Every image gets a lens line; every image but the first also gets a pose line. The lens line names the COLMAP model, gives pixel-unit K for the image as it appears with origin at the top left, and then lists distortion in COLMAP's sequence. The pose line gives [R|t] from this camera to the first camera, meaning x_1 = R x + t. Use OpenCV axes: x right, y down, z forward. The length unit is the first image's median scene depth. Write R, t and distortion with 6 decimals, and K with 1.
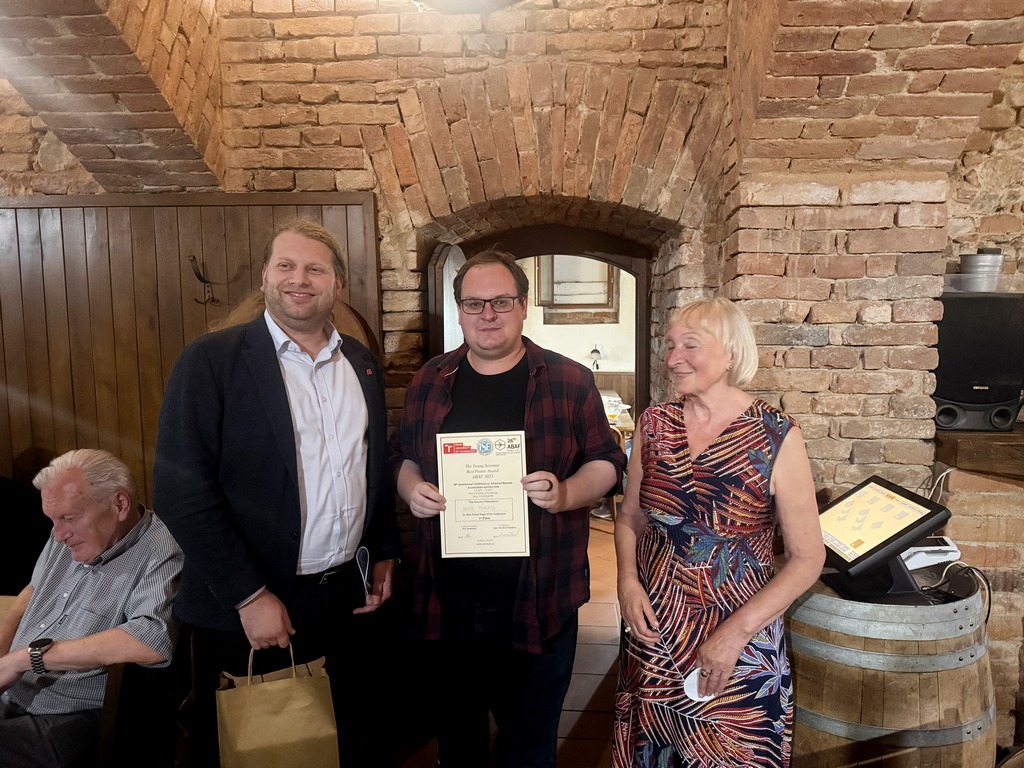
lens RADIAL K [[731.3, 0, 518.1], [0, 731.3, 395.1], [0, 0, 1]] dist [0.029780, -0.037231]
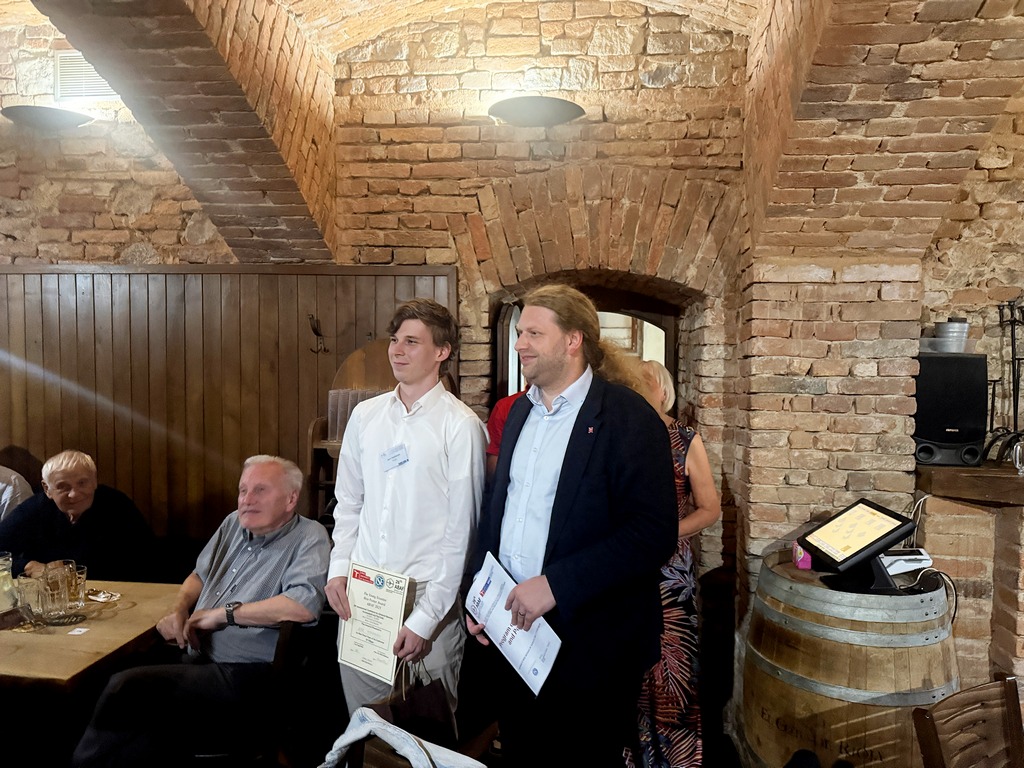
lens RADIAL K [[731.3, 0, 510.9], [0, 731.3, 386.5], [0, 0, 1]] dist [0.029780, -0.037231]
pose [[0.999350, 0.014153, -0.033159, -0.061544], [-0.016292, 0.997742, -0.065152, 0.008264], [0.032162, 0.065650, 0.997324, -0.228064]]
